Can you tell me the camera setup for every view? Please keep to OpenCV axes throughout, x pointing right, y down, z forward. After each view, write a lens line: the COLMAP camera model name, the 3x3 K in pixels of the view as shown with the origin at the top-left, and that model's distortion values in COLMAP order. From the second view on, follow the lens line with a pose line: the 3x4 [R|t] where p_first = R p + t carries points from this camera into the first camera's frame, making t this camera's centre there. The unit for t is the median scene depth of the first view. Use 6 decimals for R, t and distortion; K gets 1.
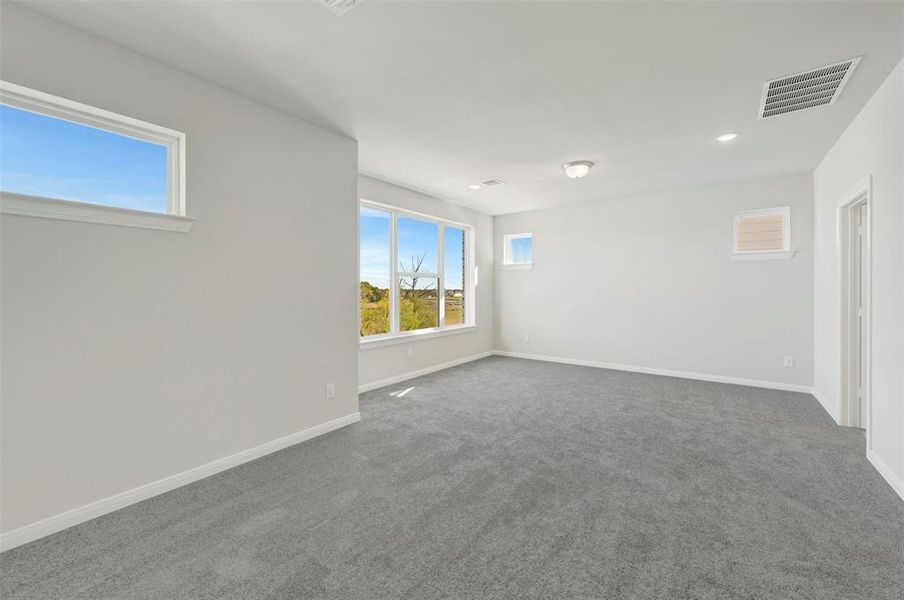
lens RADIAL K [[363.4, 0, 454.8], [0, 363.4, 292.4], [0, 0, 1]] dist [0.011780, -0.000291]
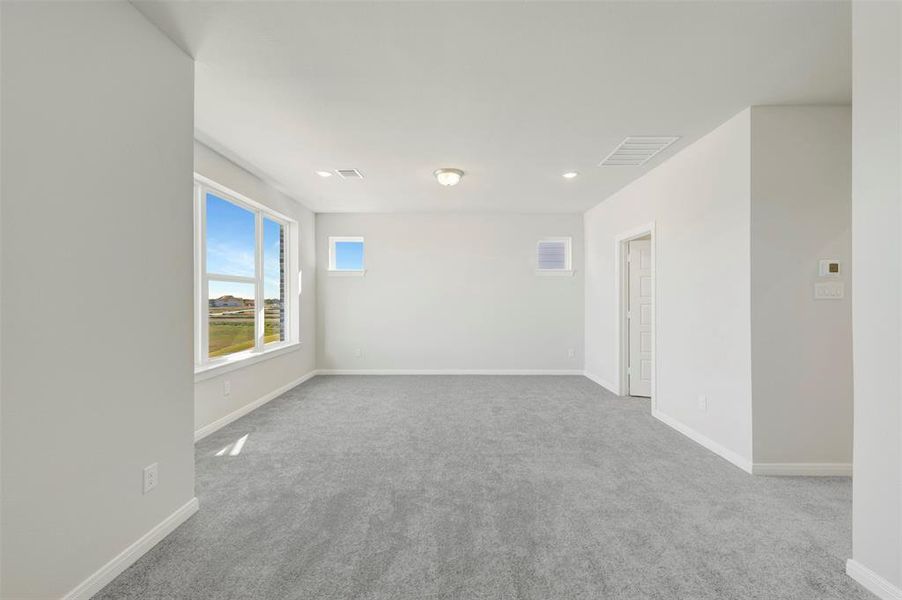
lens RADIAL K [[362.6, 0, 454.7], [0, 362.6, 301.1], [0, 0, 1]] dist [0.011780, -0.000291]
pose [[0.804822, -0.002768, 0.593510, -0.231124], [0.003556, 0.999994, -0.000159, -0.002005], [-0.593505, 0.002238, 0.804827, 0.199079]]
